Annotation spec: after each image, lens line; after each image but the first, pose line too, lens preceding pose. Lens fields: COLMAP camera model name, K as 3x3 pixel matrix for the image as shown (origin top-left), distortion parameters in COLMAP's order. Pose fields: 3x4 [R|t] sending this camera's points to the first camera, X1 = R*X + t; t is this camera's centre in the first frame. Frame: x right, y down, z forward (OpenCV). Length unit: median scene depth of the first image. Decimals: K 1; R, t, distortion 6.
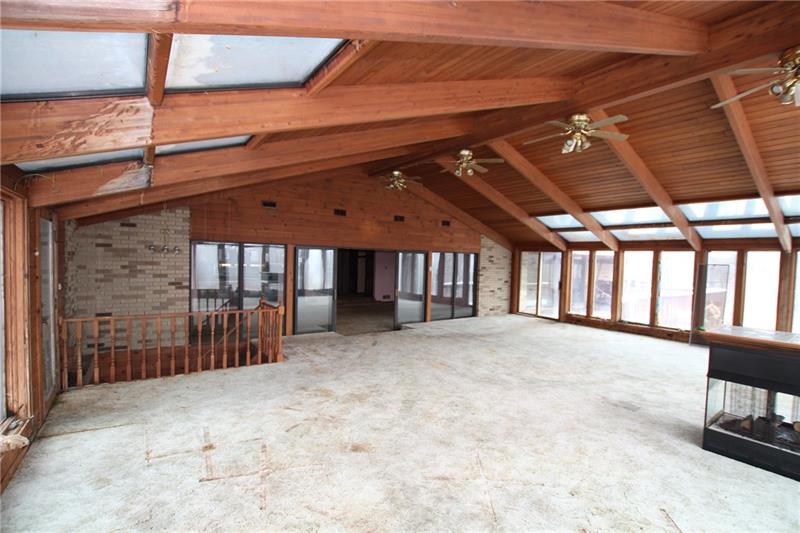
lens RADIAL K [[371.7, 0, 400.0], [0, 371.7, 266.5], [0, 0, 1]] dist [-0.023359, 0.000718]
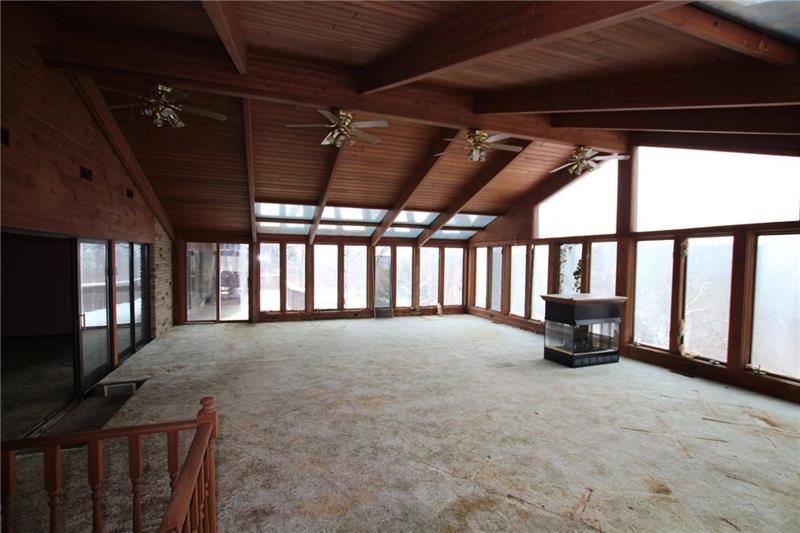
lens RADIAL K [[371.7, 0, 400.0], [0, 371.7, 266.5], [0, 0, 1]] dist [-0.023359, 0.000718]
pose [[0.272630, -0.044849, 0.961073, -0.571842], [0.014757, 0.998990, 0.042432, -0.032723], [-0.962006, 0.002614, 0.273016, 0.731275]]
